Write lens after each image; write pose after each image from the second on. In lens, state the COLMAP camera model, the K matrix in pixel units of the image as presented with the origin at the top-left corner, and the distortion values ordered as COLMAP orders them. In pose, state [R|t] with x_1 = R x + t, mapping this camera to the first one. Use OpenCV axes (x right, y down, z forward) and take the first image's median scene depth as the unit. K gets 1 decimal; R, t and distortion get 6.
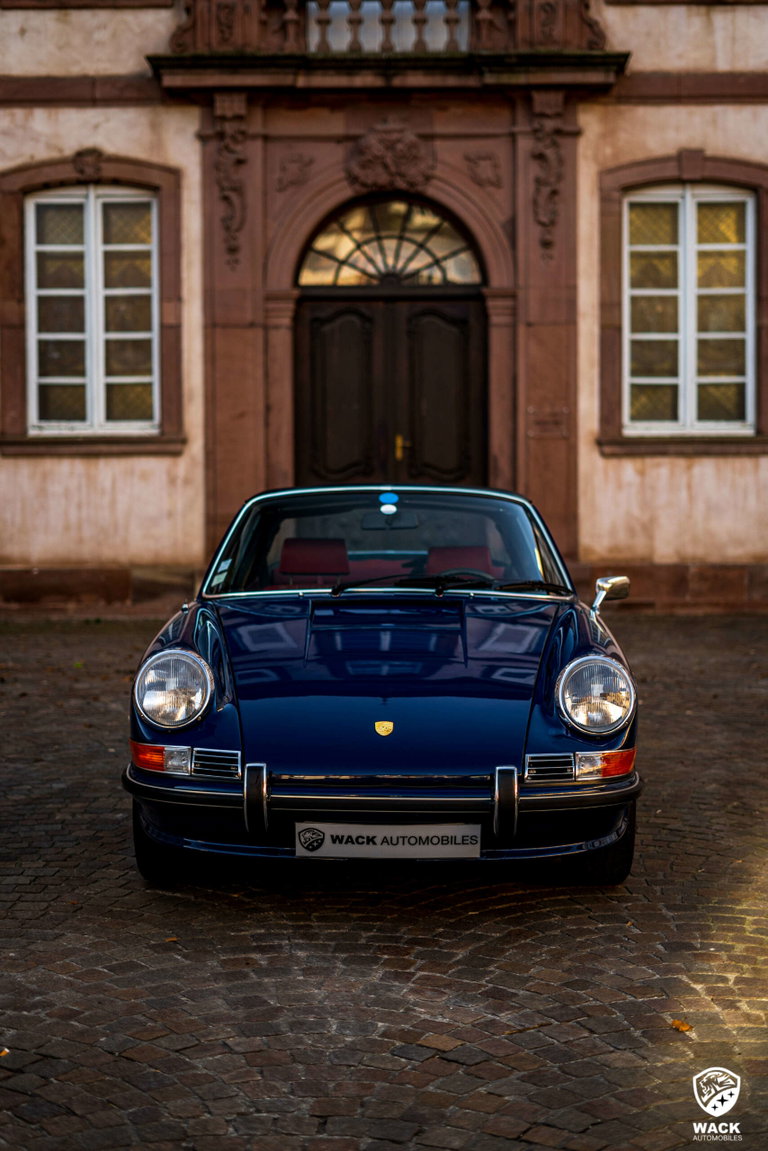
lens RADIAL K [[1766.5, 0, 399.8], [0, 1766.5, 567.3], [0, 0, 1]] dist [-0.016807, 0.000000]
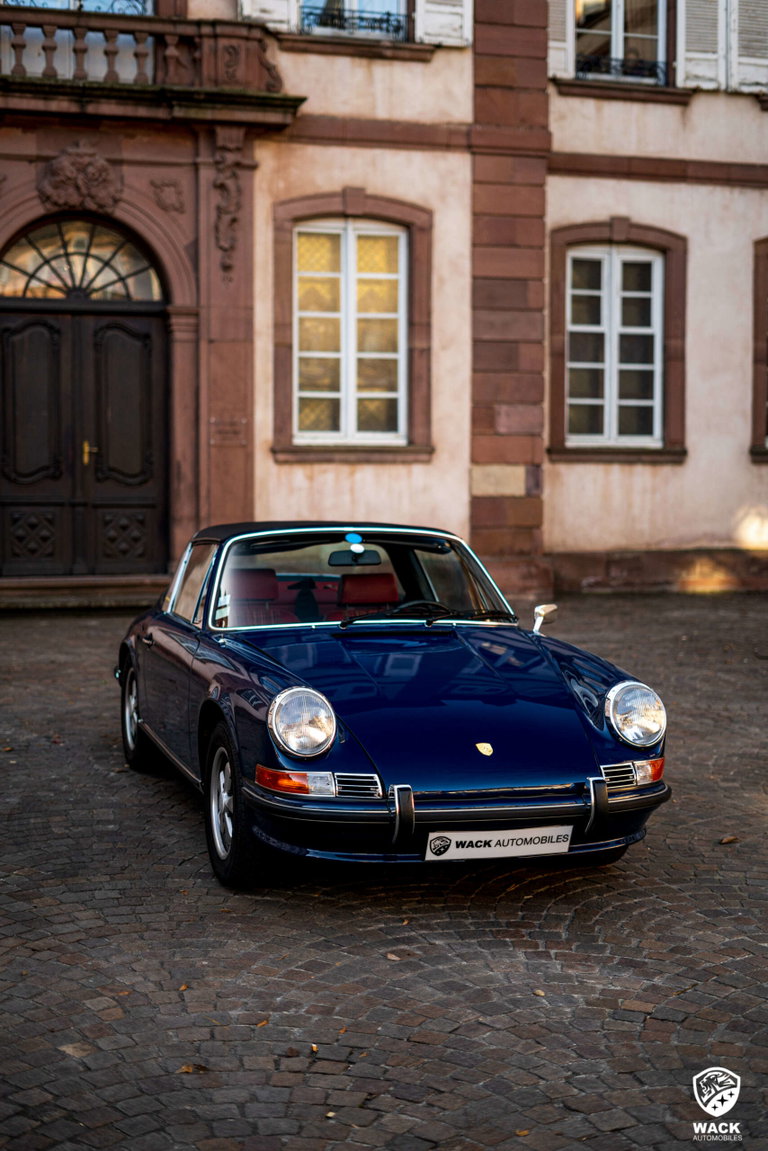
lens RADIAL K [[1682.5, 0, 379.6], [0, 1682.5, 570.6], [0, 0, 1]] dist [-0.013255, 0.000000]
pose [[0.955476, -0.011176, 0.294858, -0.134443], [0.005247, 0.999768, 0.020891, -0.017582], [-0.295023, -0.018414, 0.955313, -0.021169]]
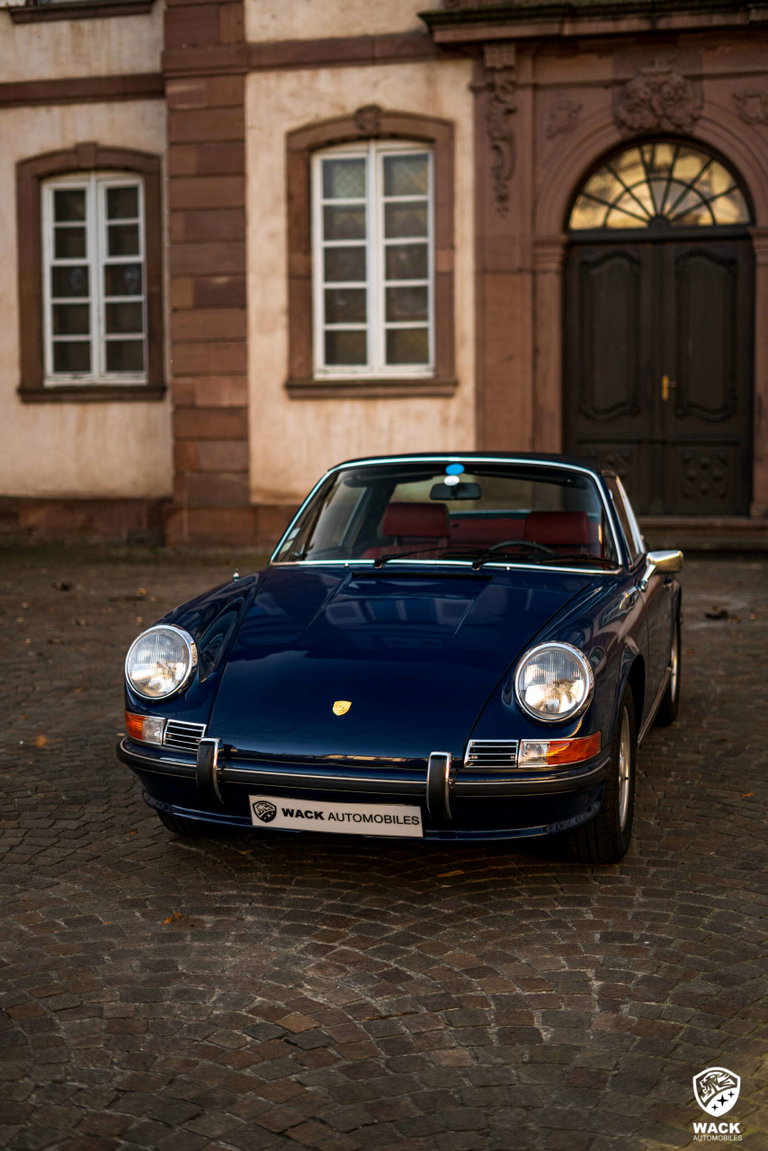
lens RADIAL K [[1682.5, 0, 376.4], [0, 1682.5, 567.9], [0, 0, 1]] dist [-0.013255, 0.000000]
pose [[0.968329, 0.019611, -0.248907, 0.083643], [-0.006762, 0.998605, 0.052373, -0.014129], [0.249586, -0.049031, 0.967110, 0.016632]]
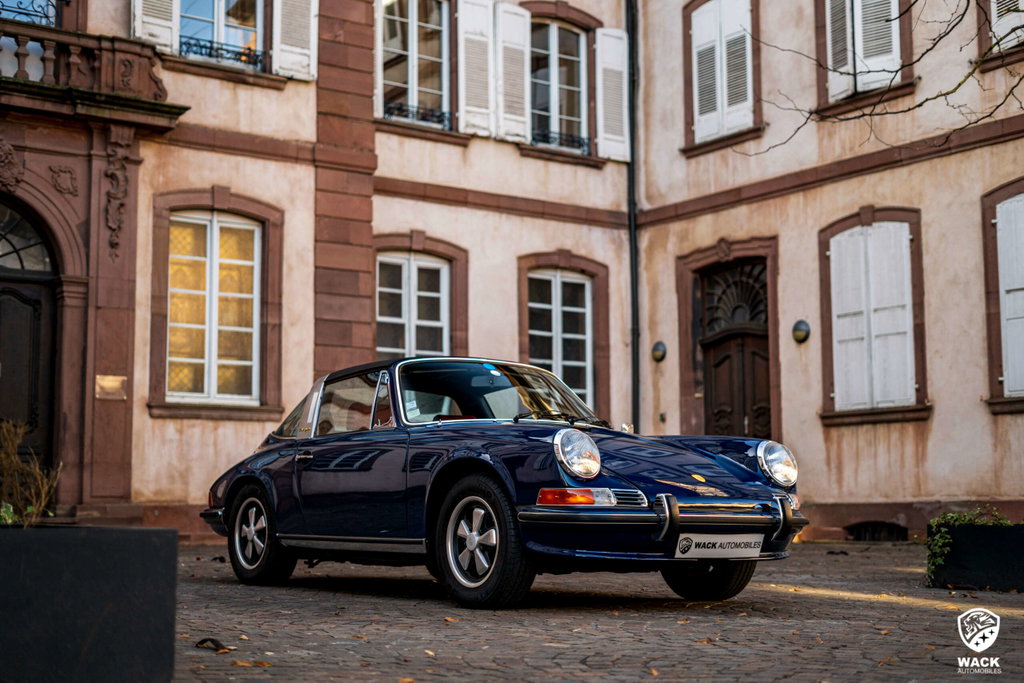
lens RADIAL K [[1496.8, 0, 512.0], [0, 1496.8, 336.1], [0, 0, 1]] dist [-0.013255, 0.000000]
pose [[0.805715, 0.071336, 0.587992, -0.305966], [0.029299, 0.986705, -0.159856, 0.056949], [-0.591579, 0.146026, 0.792913, 0.007234]]
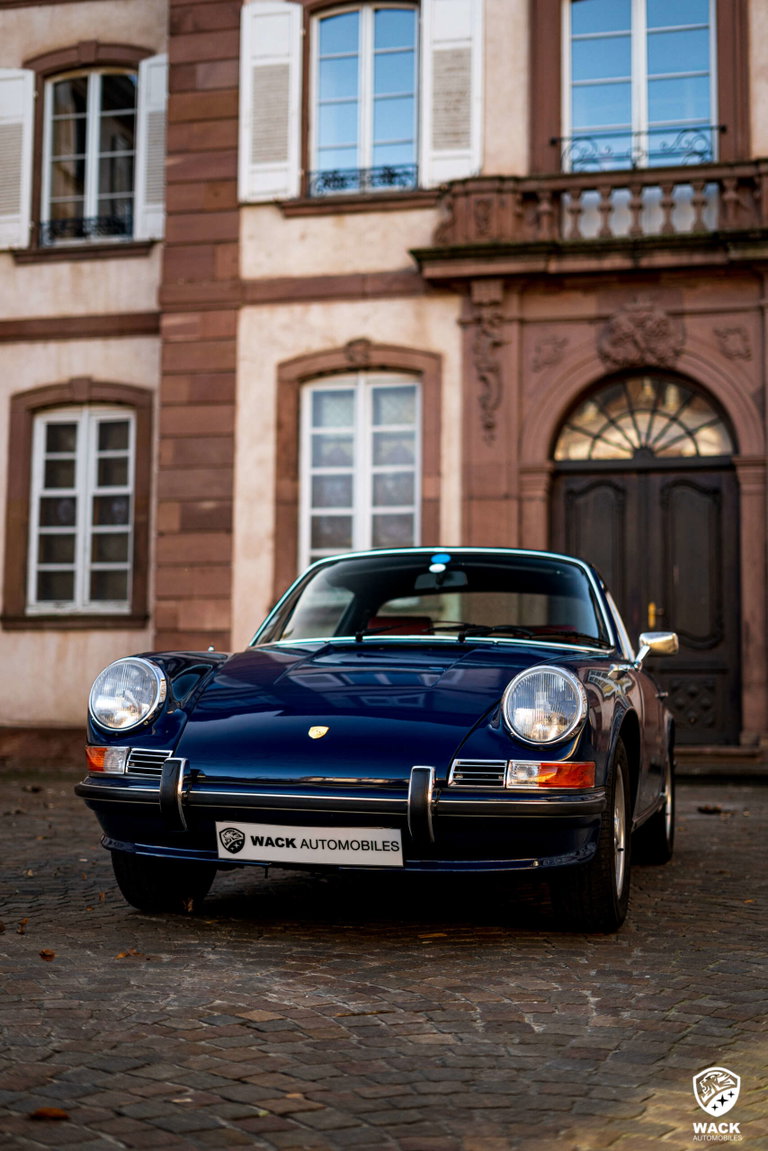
lens RADIAL K [[1682.5, 0, 378.8], [0, 1682.5, 569.5], [0, 0, 1]] dist [-0.013255, 0.000000]
pose [[0.970935, -0.008382, -0.239196, 0.080398], [-0.024783, 0.990493, -0.135310, 0.041449], [0.238056, 0.137305, 0.961497, 0.034160]]
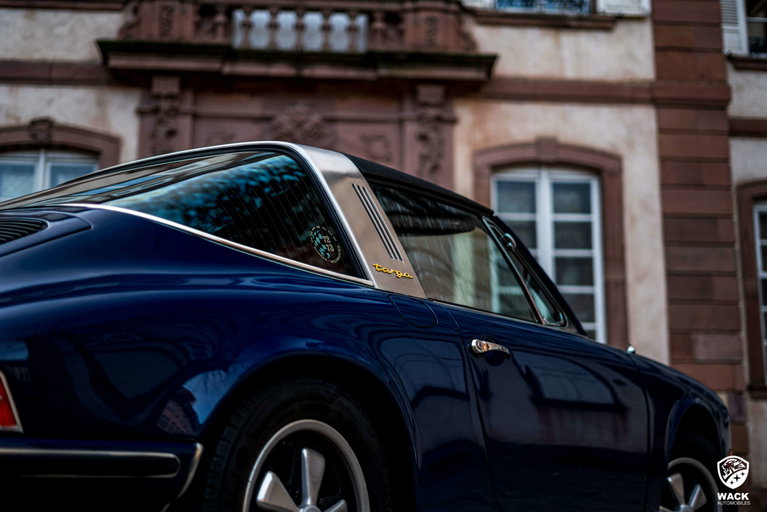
lens RADIAL K [[1121.2, 0, 372.7], [0, 1121.2, 257.0], [0, 0, 1]] dist [-0.013255, 0.000000]
pose [[0.996309, 0.029200, 0.080721, -0.014421], [-0.007263, 0.965669, -0.259674, 0.044516], [-0.085532, 0.258129, 0.962317, 0.286893]]
